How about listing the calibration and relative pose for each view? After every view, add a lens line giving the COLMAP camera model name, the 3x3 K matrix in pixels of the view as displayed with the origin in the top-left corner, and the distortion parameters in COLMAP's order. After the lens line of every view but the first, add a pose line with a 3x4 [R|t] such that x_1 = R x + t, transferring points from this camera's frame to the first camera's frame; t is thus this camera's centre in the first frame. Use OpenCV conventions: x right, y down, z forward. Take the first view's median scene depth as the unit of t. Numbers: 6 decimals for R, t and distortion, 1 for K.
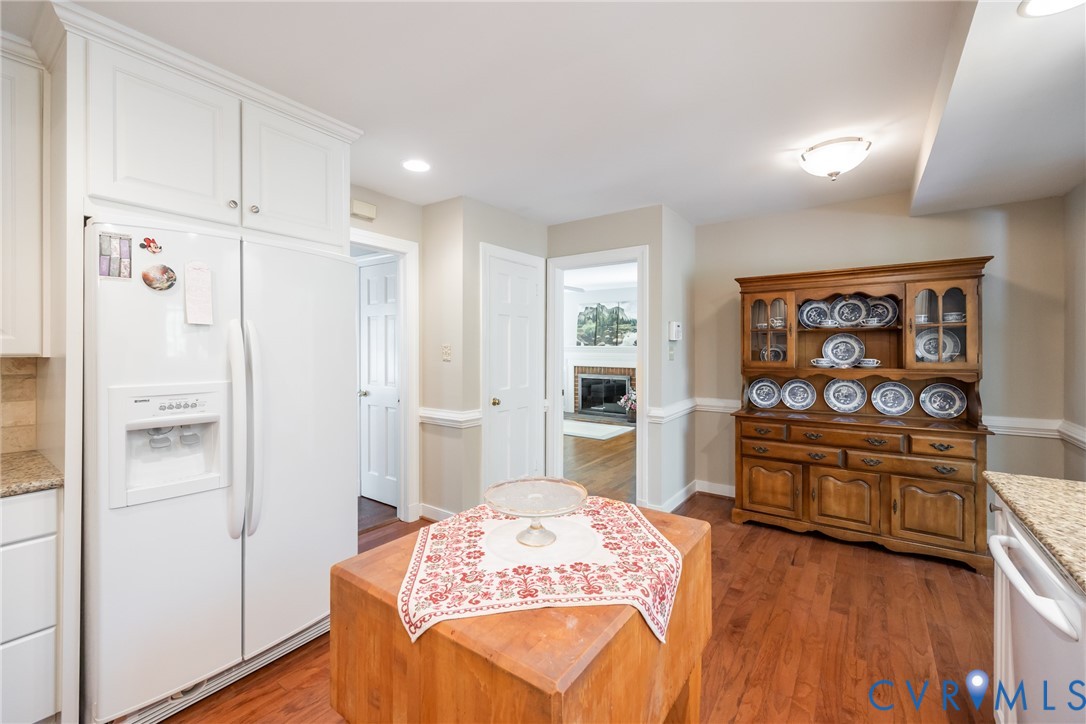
lens RADIAL K [[449.5, 0, 543.1], [0, 449.5, 349.0], [0, 0, 1]] dist [0.000983, 0.000120]
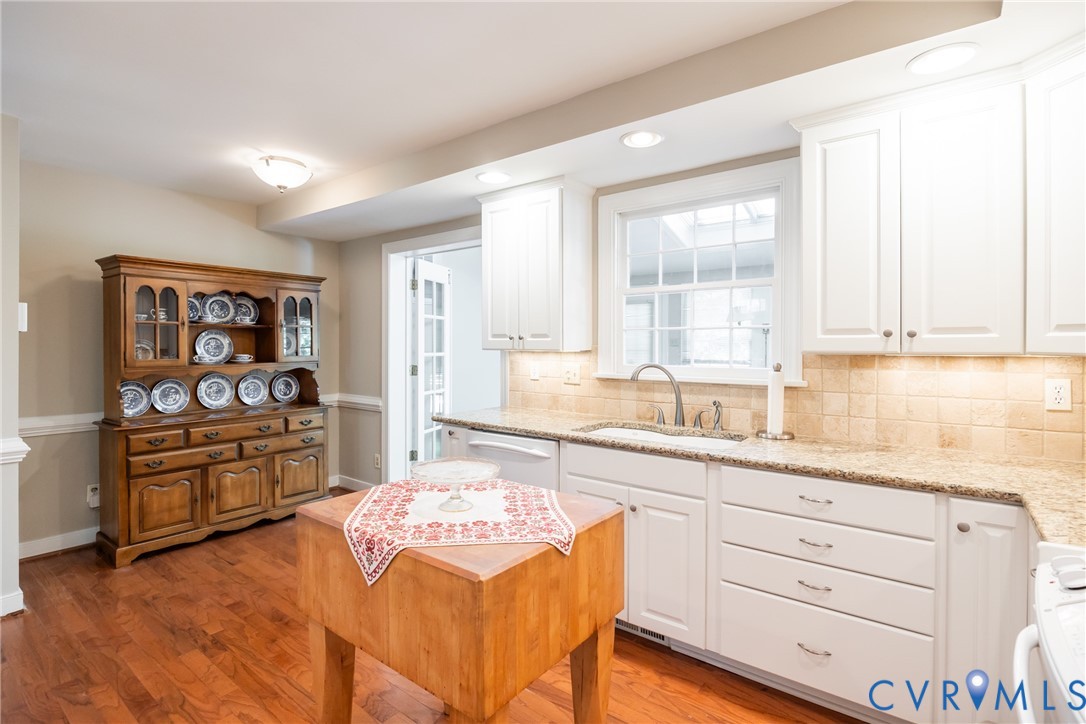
lens RADIAL K [[511.8, 0, 542.4], [0, 511.8, 347.4], [0, 0, 1]] dist [-0.014270, -0.000003]
pose [[0.022423, -0.001861, 0.999747, -0.444197], [-0.001282, 0.999997, 0.001890, 0.001722], [-0.999748, -0.001324, 0.022421, 0.249077]]
